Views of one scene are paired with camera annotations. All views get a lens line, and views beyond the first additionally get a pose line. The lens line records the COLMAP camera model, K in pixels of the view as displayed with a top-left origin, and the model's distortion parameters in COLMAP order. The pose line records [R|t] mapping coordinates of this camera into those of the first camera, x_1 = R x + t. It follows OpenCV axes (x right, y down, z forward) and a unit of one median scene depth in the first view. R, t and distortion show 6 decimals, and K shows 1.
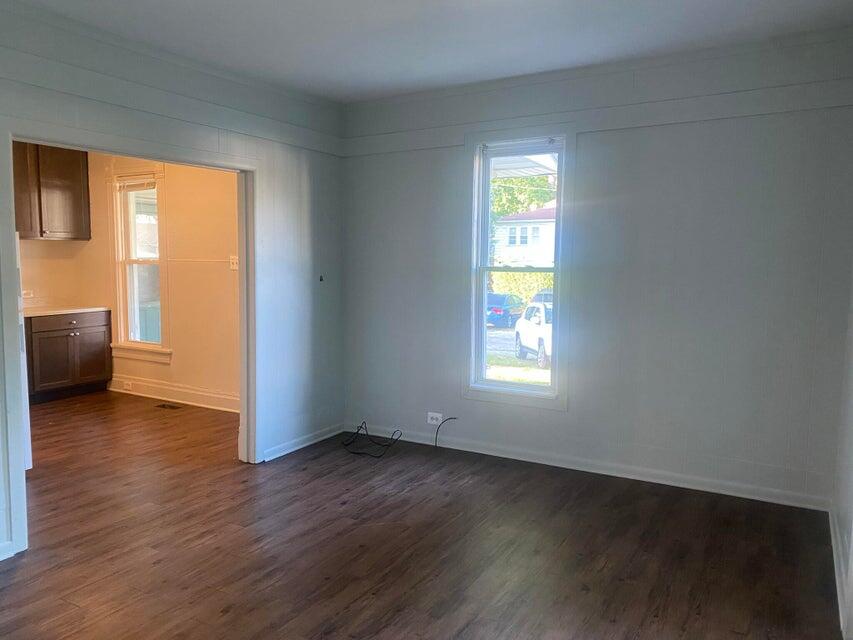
lens RADIAL K [[663.1, 0, 423.8], [0, 663.1, 318.3], [0, 0, 1]] dist [0.001273, 0.001182]
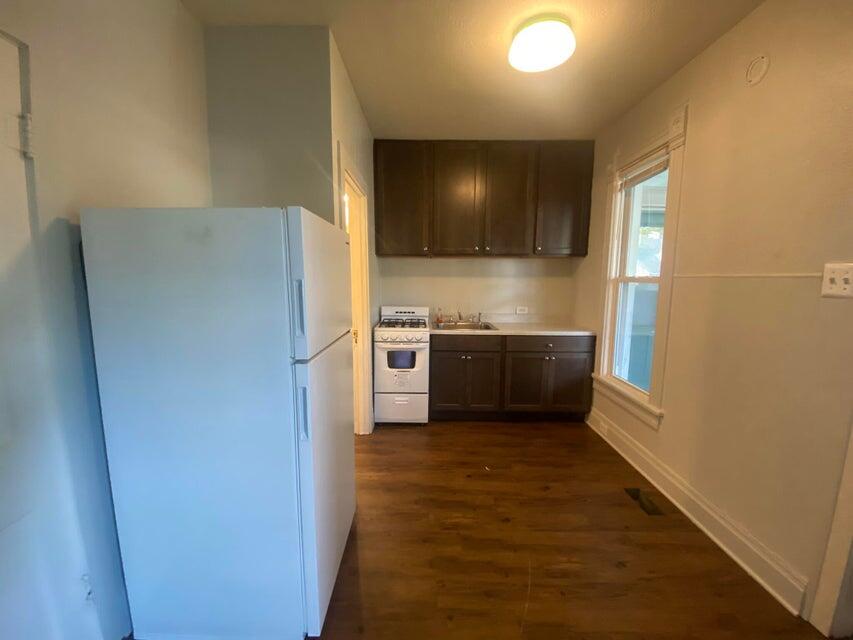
lens RADIAL K [[344.3, 0, 412.1], [0, 344.3, 320.6], [0, 0, 1]] dist [-0.025193, -0.002731]
pose [[0.467174, 0.102674, -0.878184, -0.199319], [-0.081528, 0.994005, 0.072844, -0.045027], [0.880399, 0.037566, 0.472744, 0.587094]]
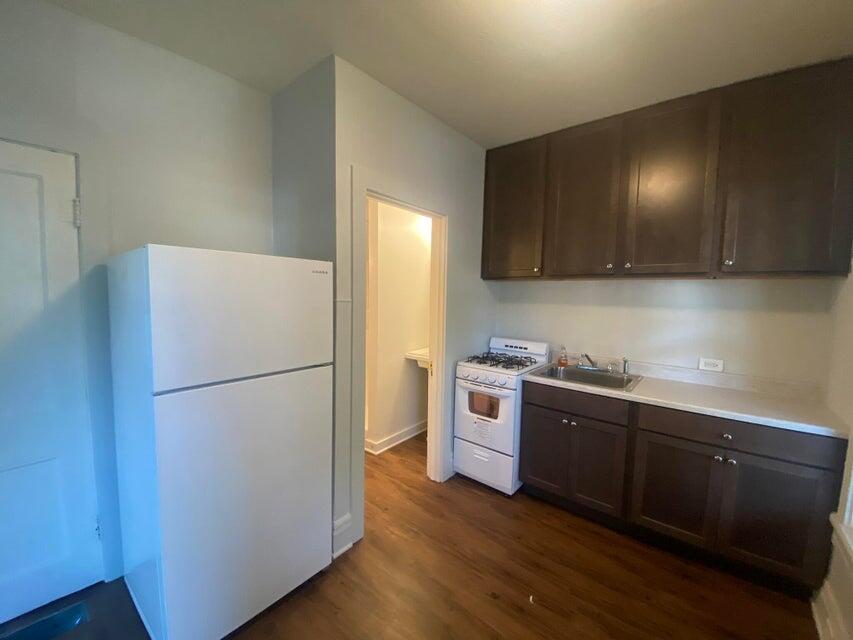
lens RADIAL K [[344.3, 0, 401.3], [0, 344.3, 316.0], [0, 0, 1]] dist [-0.025193, -0.002731]
pose [[-0.204226, 0.050009, -0.977645, -0.227799], [-0.115163, 0.990532, 0.074726, -0.071995], [0.972126, 0.127850, -0.196534, 0.770138]]
